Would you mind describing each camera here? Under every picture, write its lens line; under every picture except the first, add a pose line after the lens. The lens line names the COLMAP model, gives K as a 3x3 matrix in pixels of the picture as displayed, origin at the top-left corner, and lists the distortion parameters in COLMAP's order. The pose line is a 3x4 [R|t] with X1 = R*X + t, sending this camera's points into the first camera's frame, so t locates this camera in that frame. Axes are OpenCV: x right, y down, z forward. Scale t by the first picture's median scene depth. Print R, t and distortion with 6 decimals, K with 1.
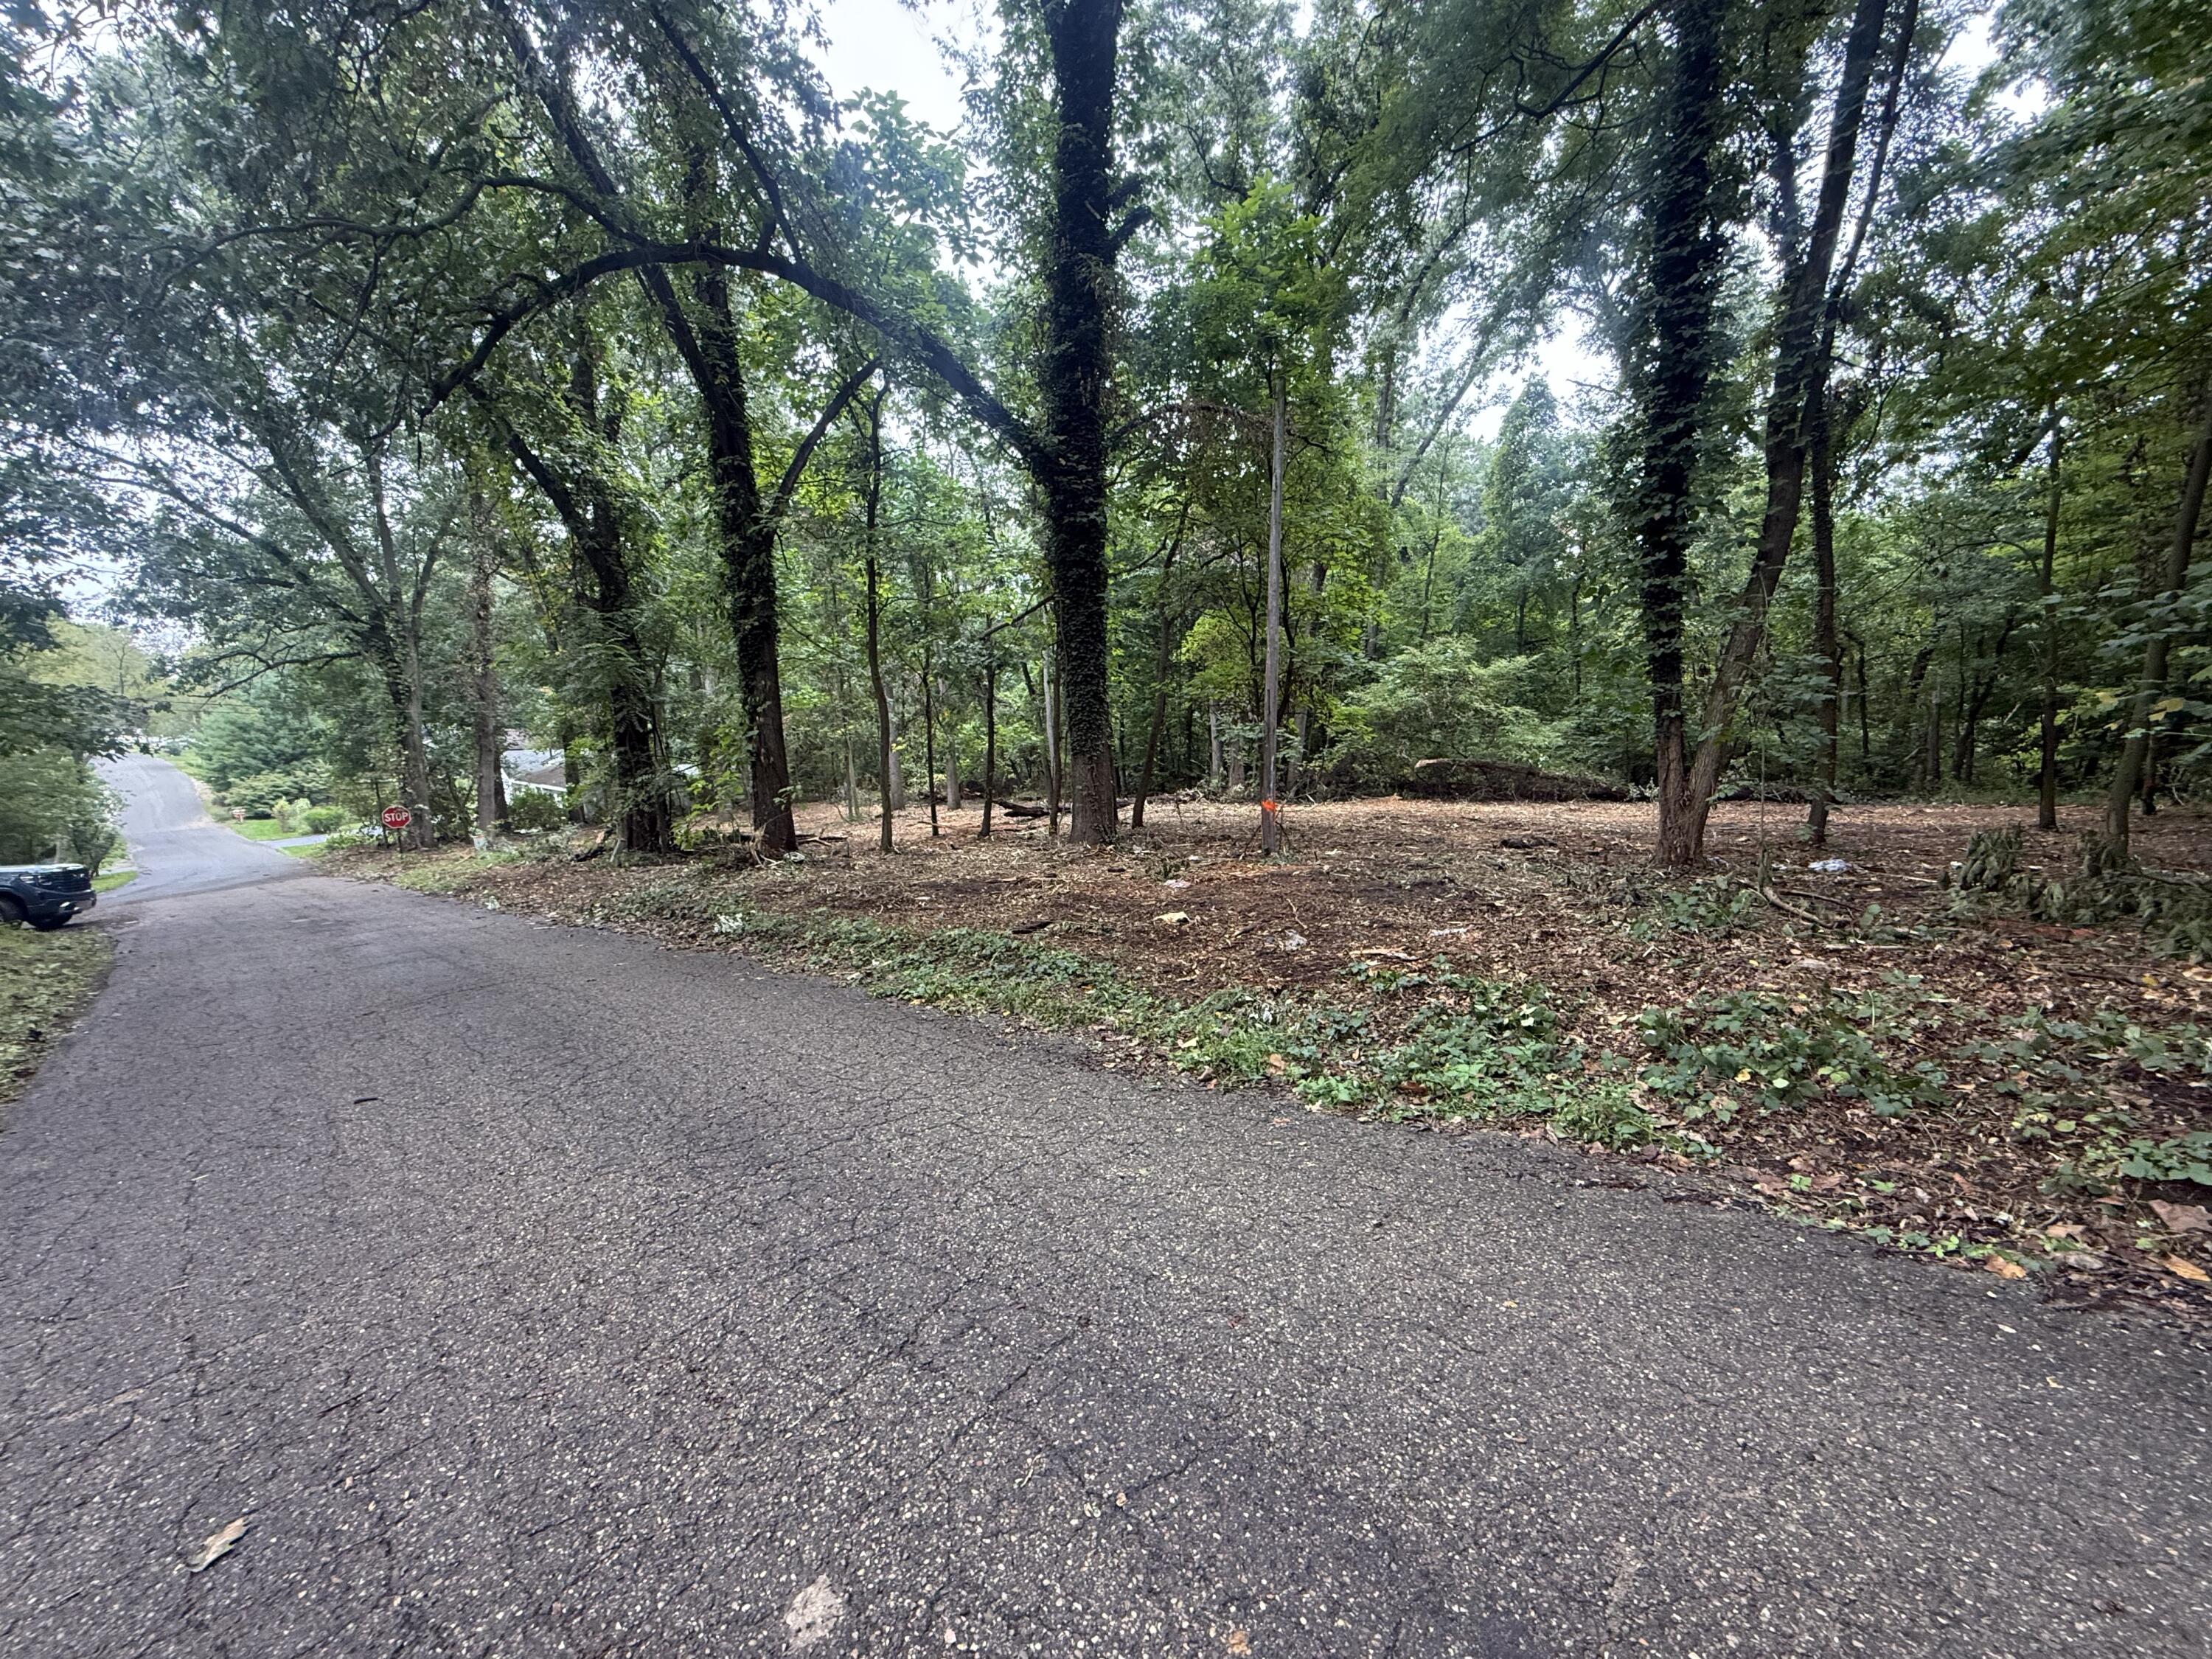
lens RADIAL K [[880.6, 0, 1106.0], [0, 880.6, 829.5], [0, 0, 1]] dist [-0.002214, 0.000067]
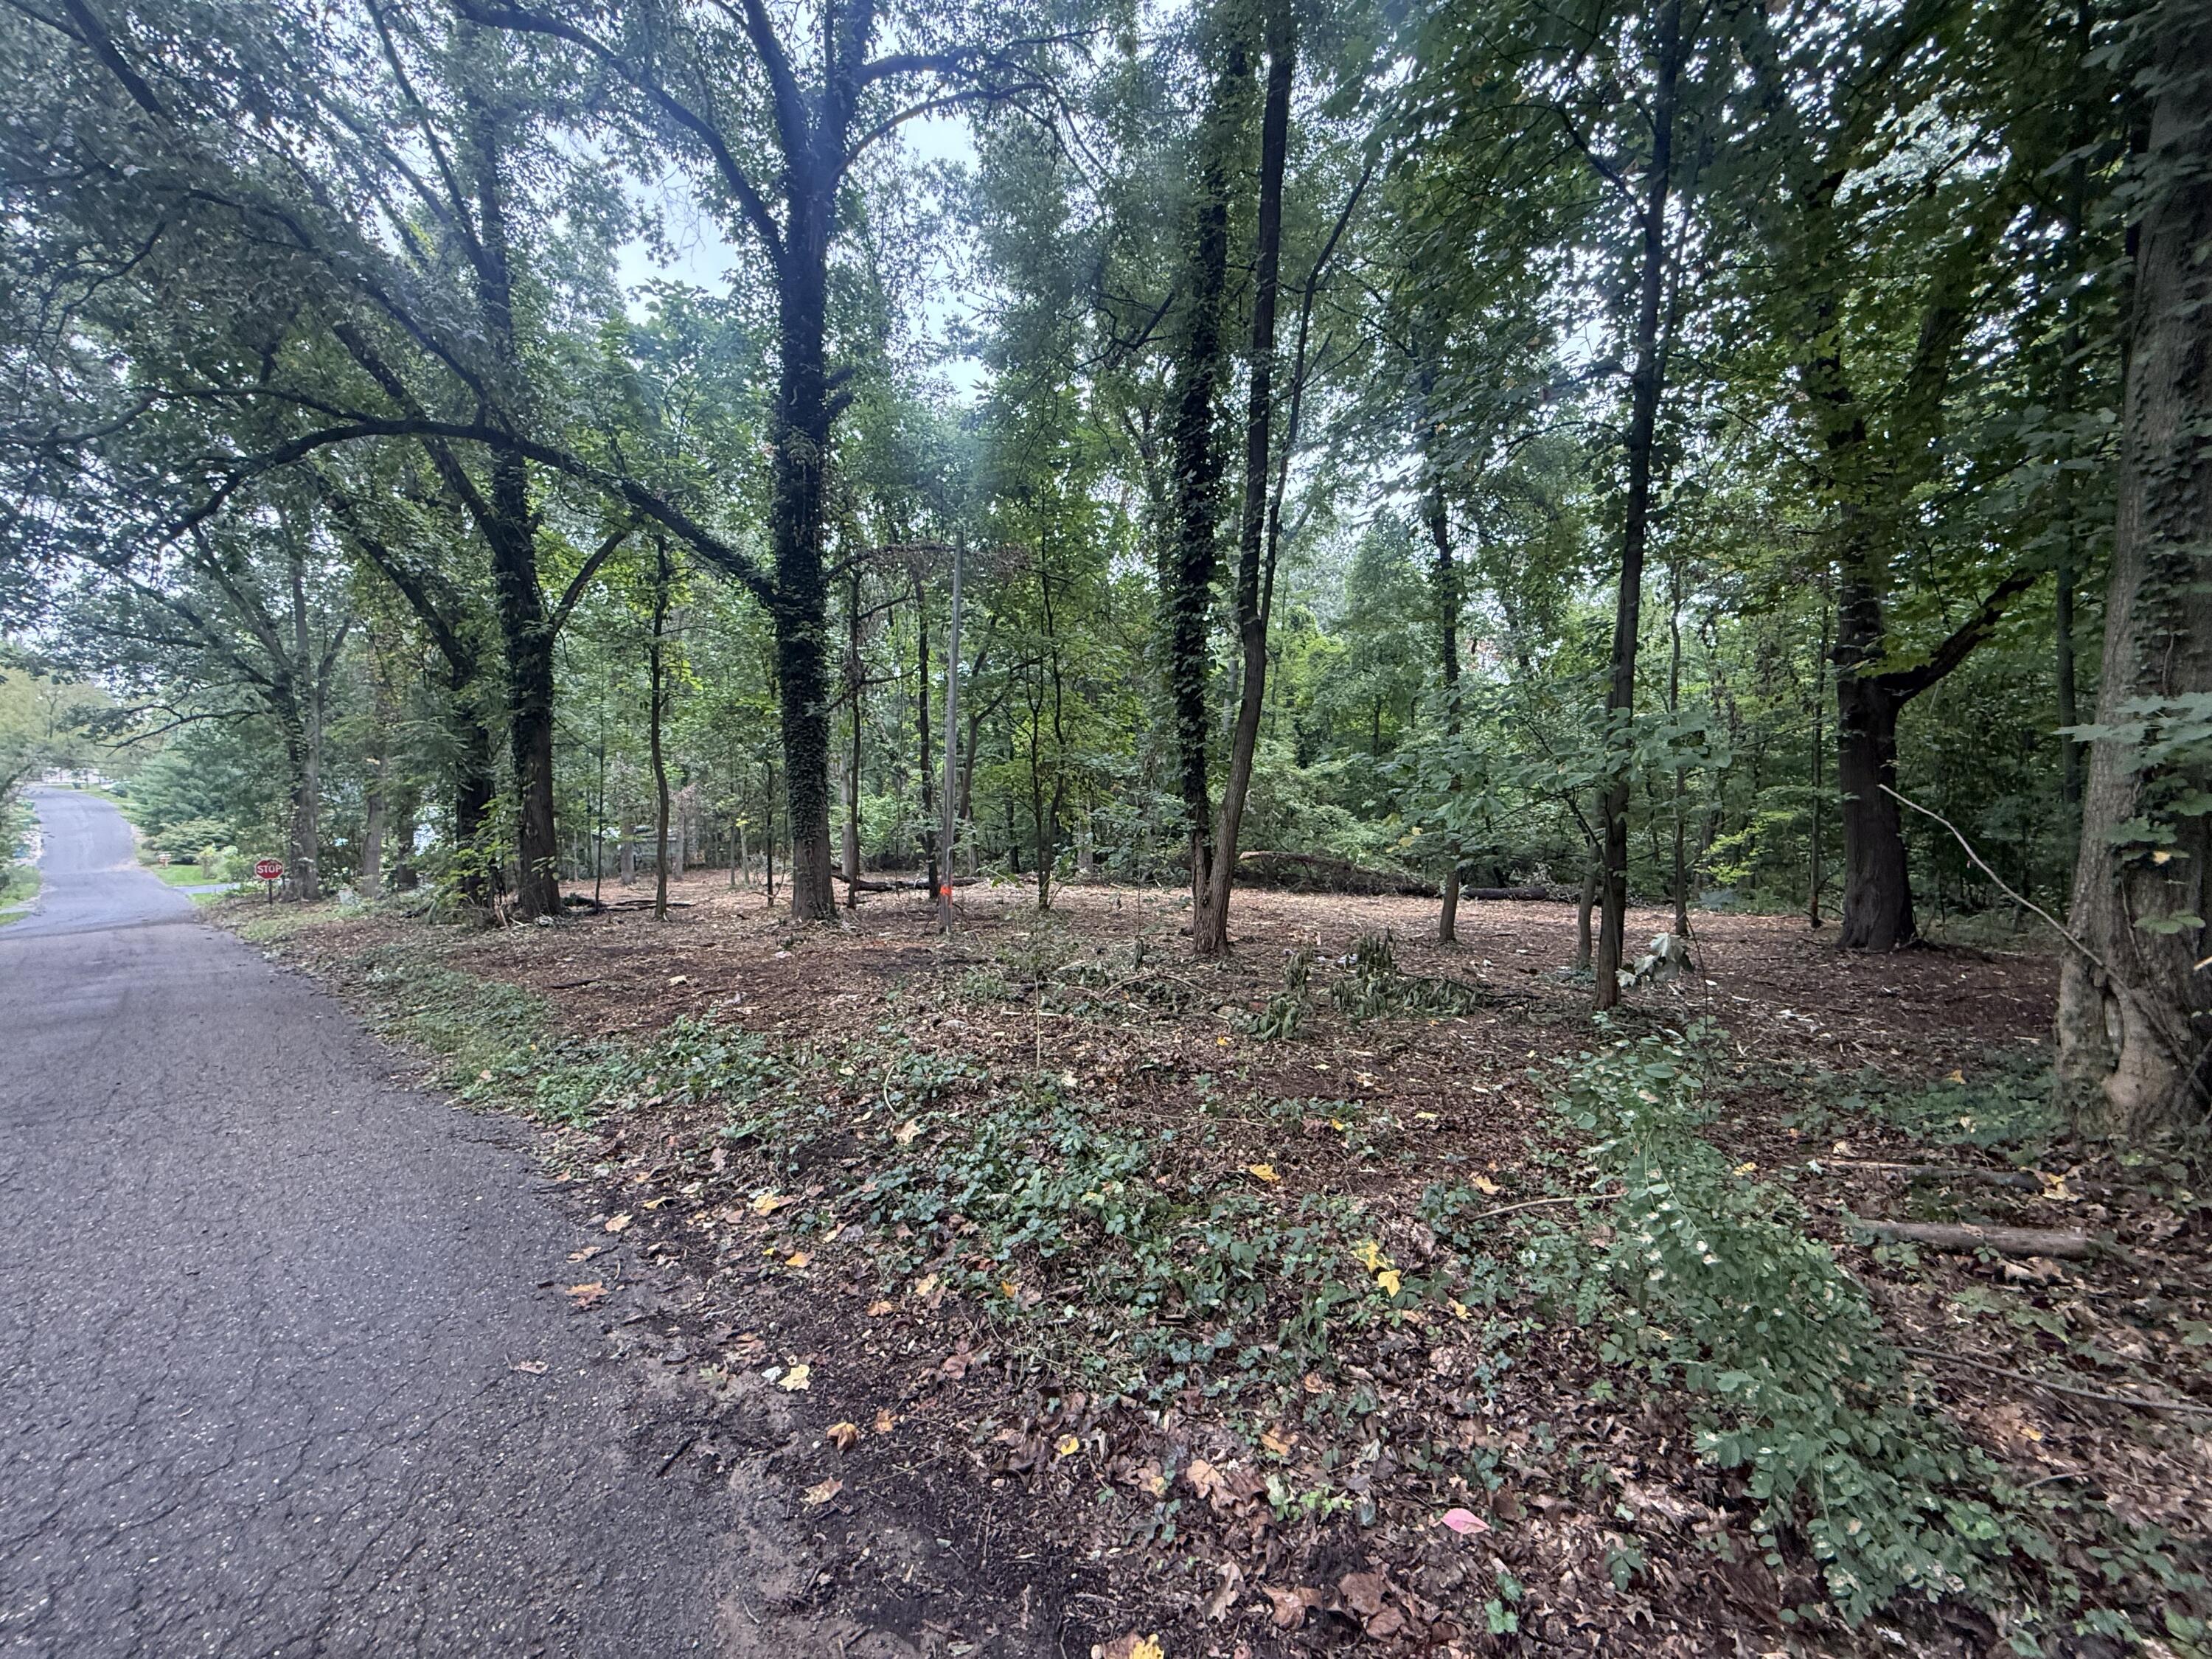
lens RADIAL K [[877.8, 0, 1100.8], [0, 877.8, 832.9], [0, 0, 1]] dist [-0.001451, 0.000405]
pose [[0.999108, 0.038404, 0.017532, 0.142300], [-0.036815, 0.995838, -0.083369, -0.005548], [-0.020661, 0.082649, 0.996365, -0.058520]]
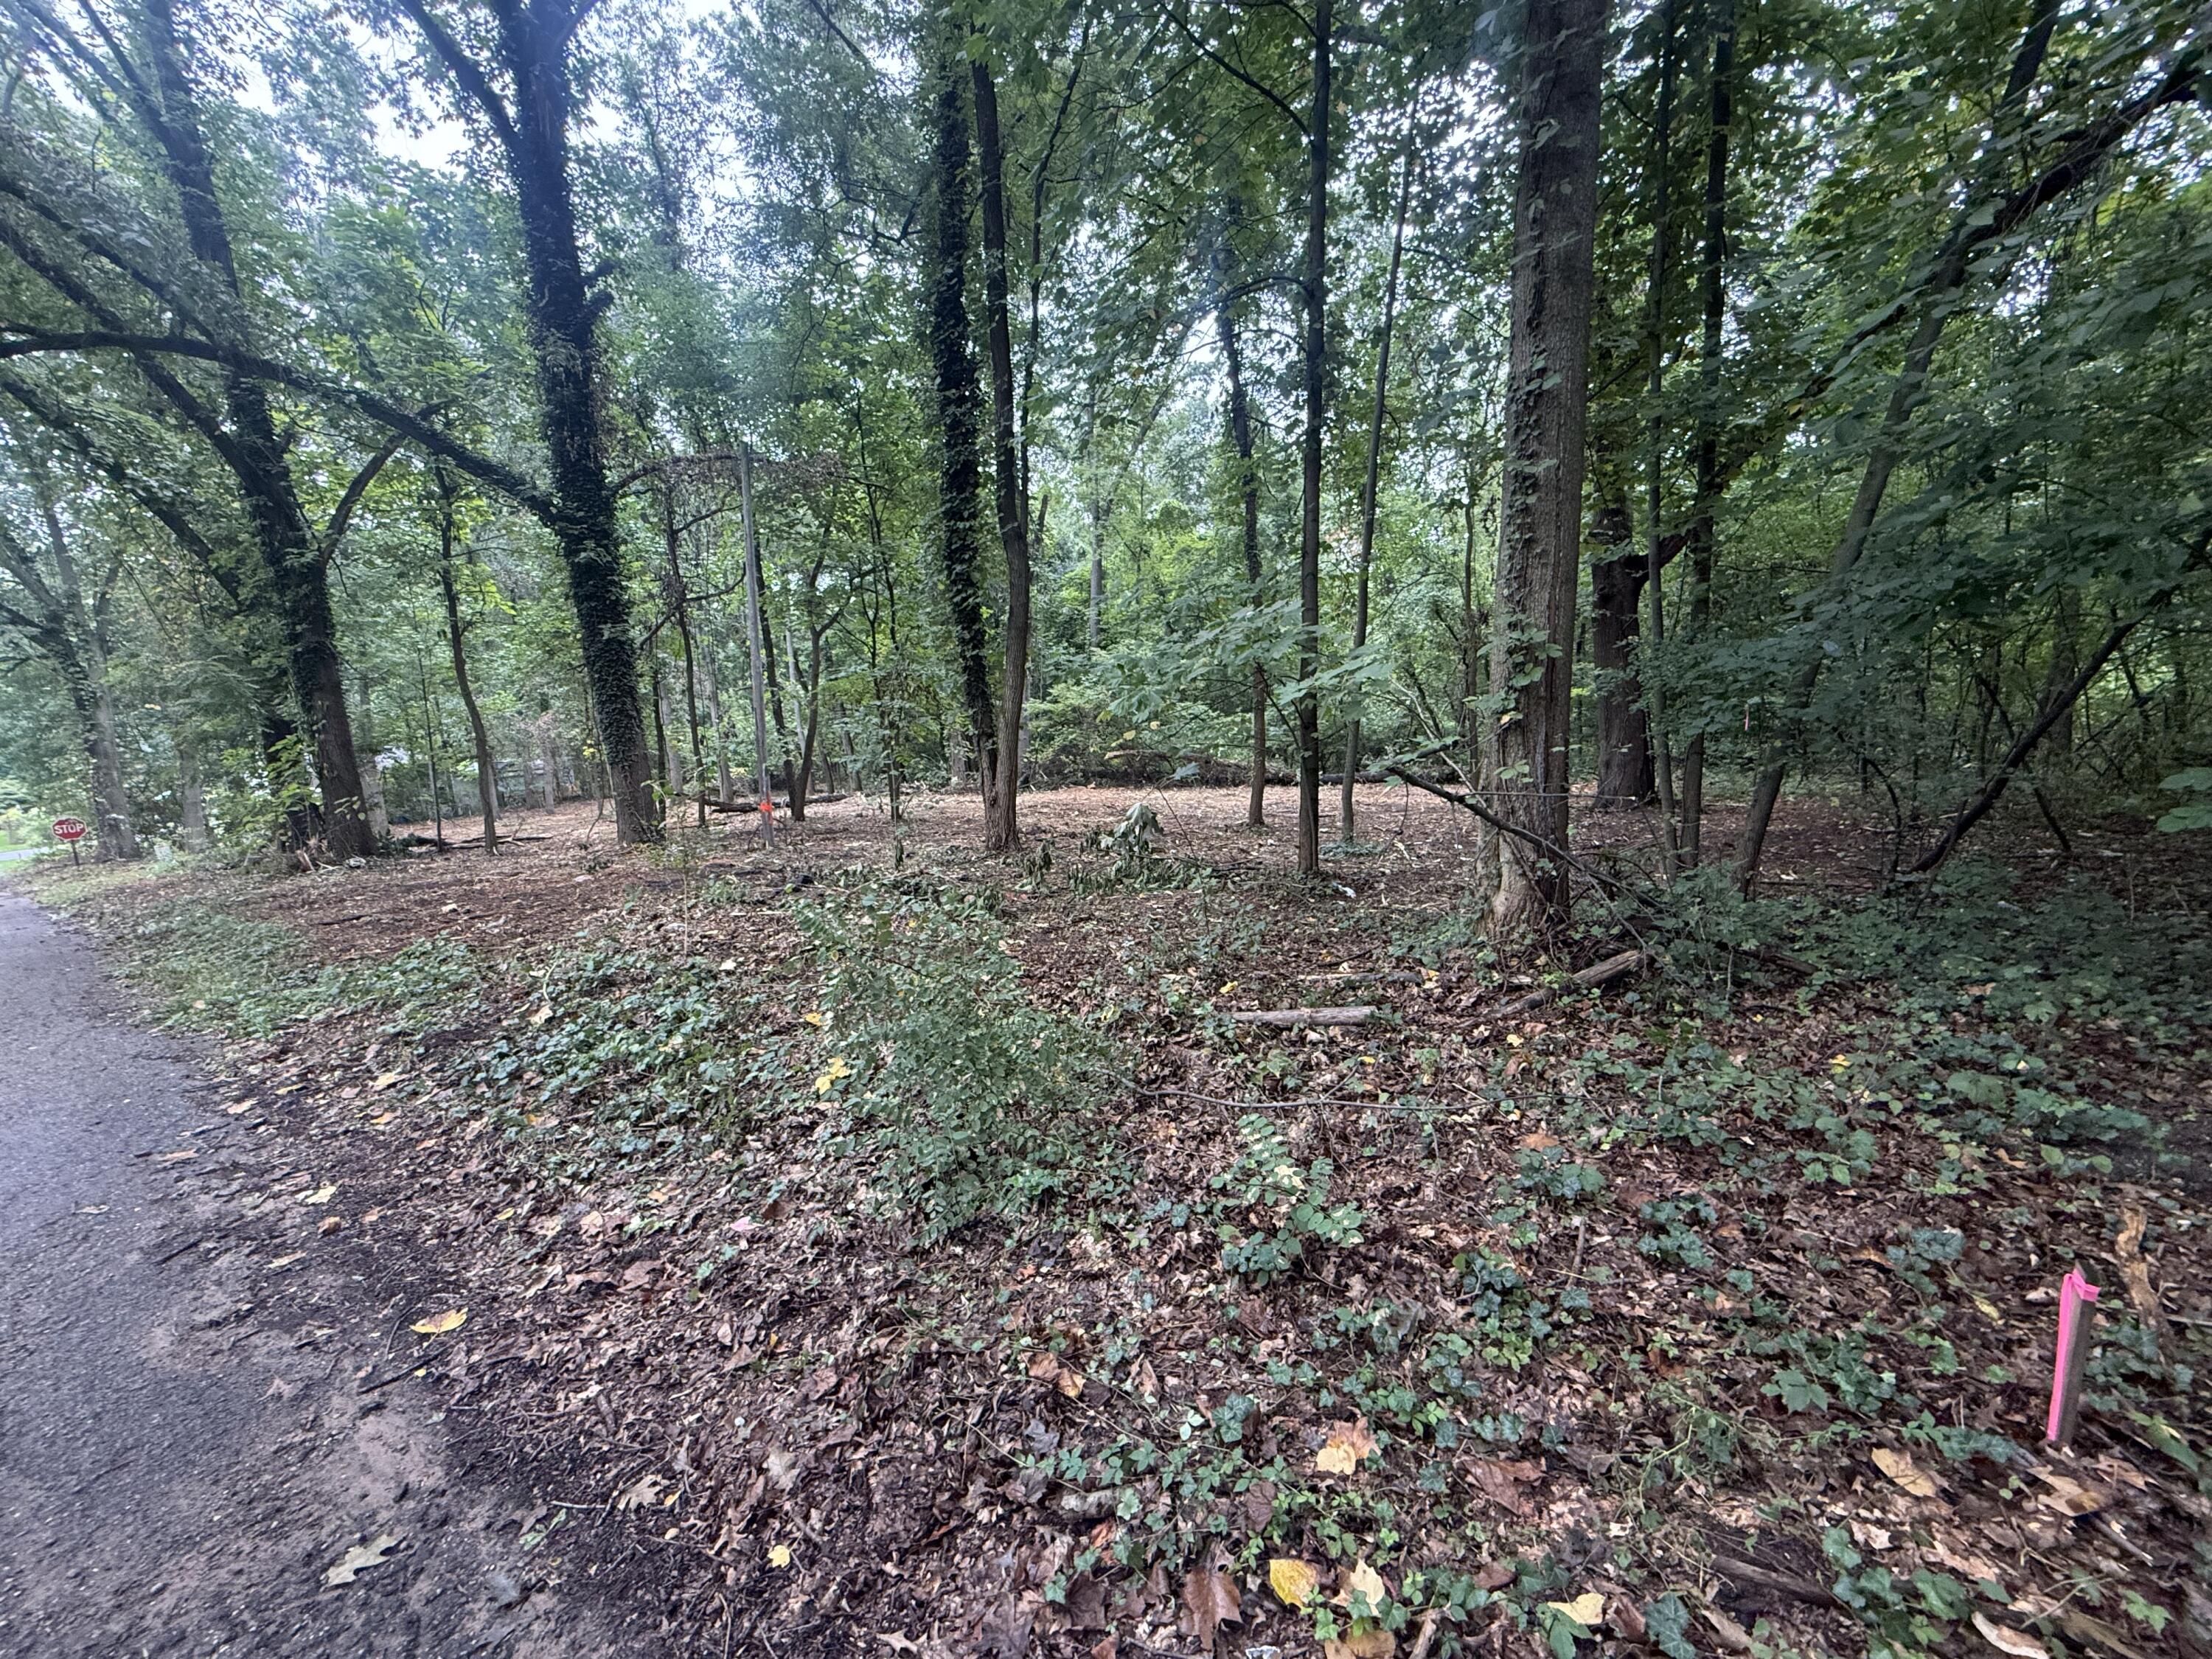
lens RADIAL K [[877.8, 0, 1100.8], [0, 877.8, 832.9], [0, 0, 1]] dist [-0.001451, 0.000405]
pose [[0.993613, -0.027615, 0.109407, 0.195244], [0.025126, 0.999395, 0.024065, -0.003597], [-0.110005, -0.021162, 0.993706, -0.082415]]
